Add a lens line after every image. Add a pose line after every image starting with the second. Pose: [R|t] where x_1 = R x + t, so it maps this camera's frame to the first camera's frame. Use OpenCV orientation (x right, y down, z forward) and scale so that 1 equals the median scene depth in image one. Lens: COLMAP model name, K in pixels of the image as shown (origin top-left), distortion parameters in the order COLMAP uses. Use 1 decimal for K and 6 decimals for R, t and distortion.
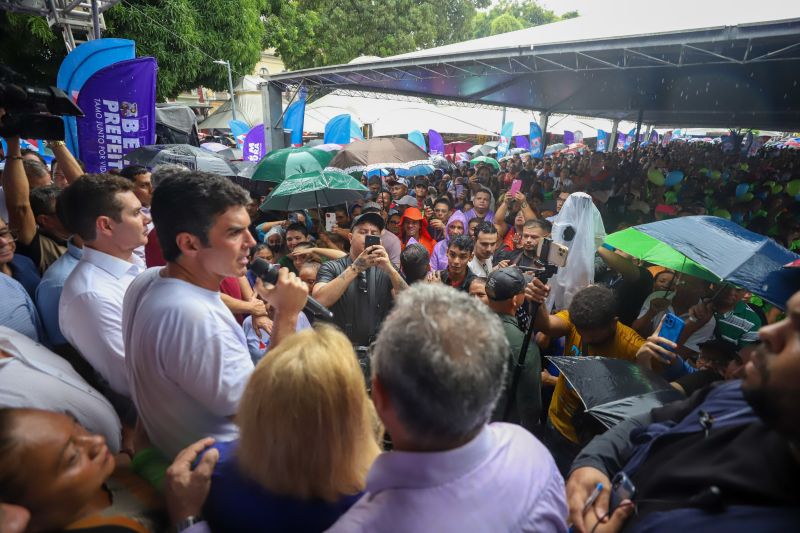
lens RADIAL K [[368.3, 0, 403.6], [0, 368.3, 265.4], [0, 0, 1]] dist [-0.035762, 0.010333]
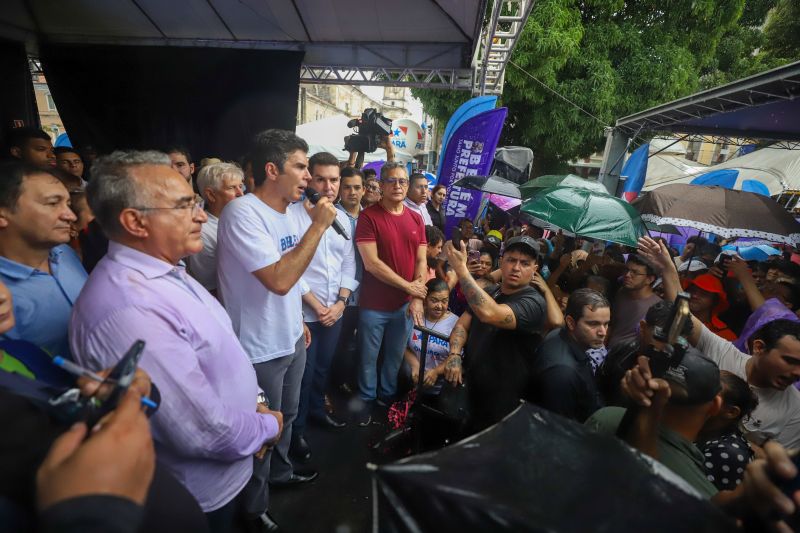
lens RADIAL K [[368.3, 0, 402.3], [0, 368.3, 263.8], [0, 0, 1]] dist [-0.035762, 0.010333]
pose [[0.529249, 0.238139, -0.814362, 0.099086], [-0.369231, 0.928799, 0.031641, 0.002432], [0.763914, 0.283942, 0.579494, 0.066522]]
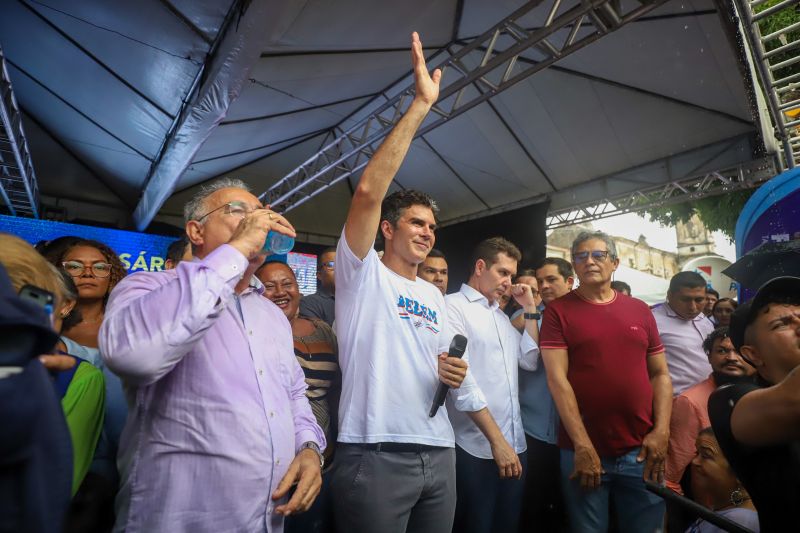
lens RADIAL K [[385.2, 0, 404.5], [0, 385.2, 269.2], [0, 0, 1]] dist [-0.027156, 0.003210]
pose [[-0.139395, -0.162772, -0.976767, 0.078442], [-0.361353, 0.926738, -0.102866, 0.019114], [0.921951, 0.338618, -0.188001, 0.141183]]
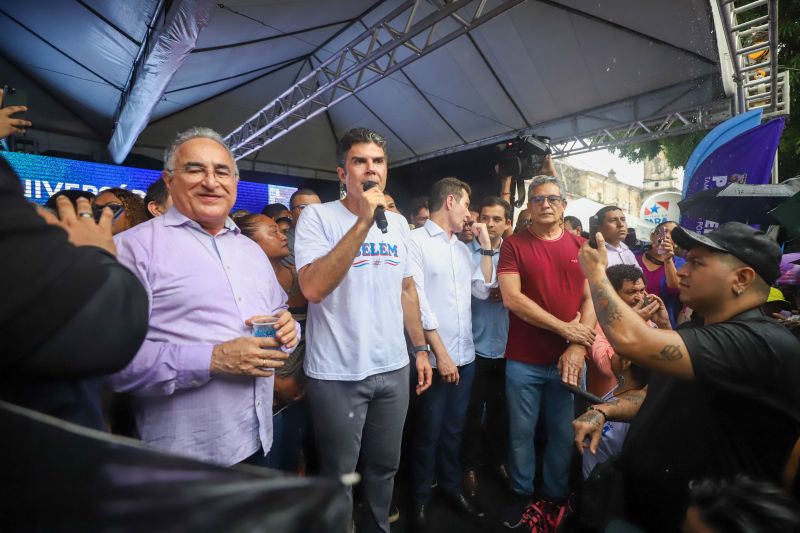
lens RADIAL K [[368.3, 0, 404.9], [0, 368.3, 263.1], [0, 0, 1]] dist [-0.035762, 0.010333]
pose [[-0.088322, 0.003398, -0.996086, 0.089533], [-0.361243, 0.931807, 0.035210, 0.013880], [0.928279, 0.362939, -0.081072, 0.148512]]
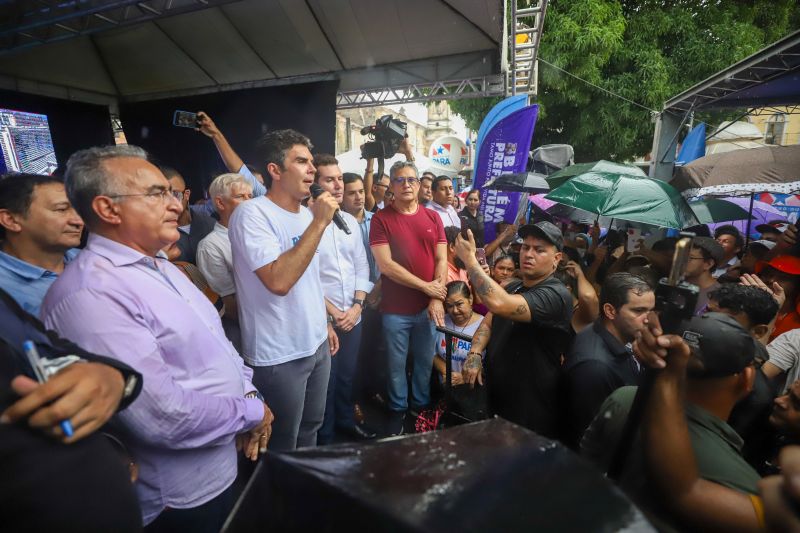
lens RADIAL K [[368.3, 0, 401.6], [0, 368.3, 264.7], [0, 0, 1]] dist [-0.035762, 0.010333]
pose [[0.412295, 0.164687, -0.896042, 0.107075], [-0.309231, 0.950435, 0.032398, 0.007155], [0.856965, 0.263726, 0.442786, 0.093990]]
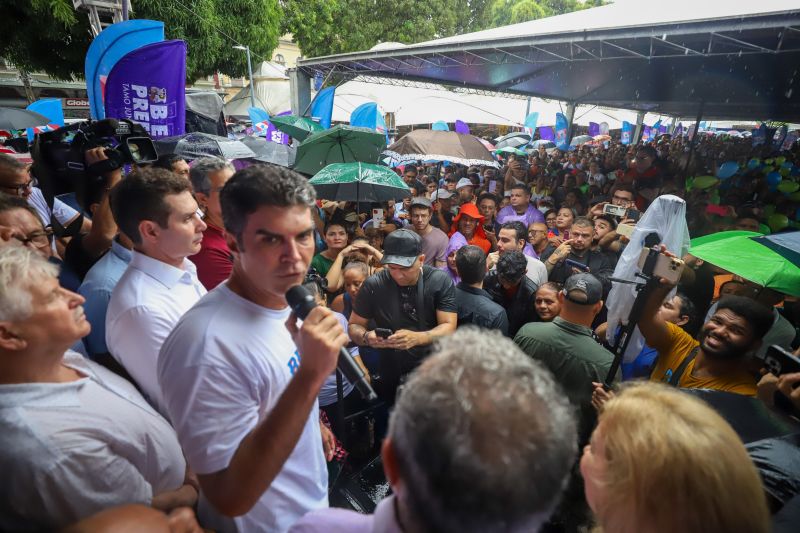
lens RADIAL K [[368.3, 0, 401.7], [0, 368.3, 264.2], [0, 0, 1]] dist [-0.035762, 0.010333]
pose [[0.999306, 0.022648, -0.029558, -0.029396], [-0.021932, 0.999463, 0.024340, -0.007975], [0.030094, -0.023674, 0.999267, 0.018970]]
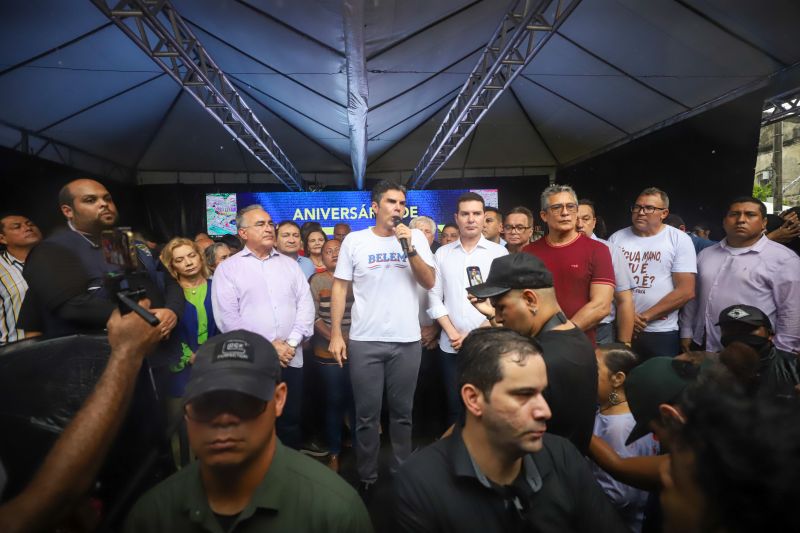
lens RADIAL K [[368.3, 0, 403.3], [0, 368.3, 264.2], [0, 0, 1]] dist [-0.035762, 0.010333]
pose [[-0.676265, 0.025273, -0.736225, 0.094143], [-0.250981, 0.931713, 0.262524, -0.042698], [0.692585, 0.362314, -0.623742, 0.274631]]
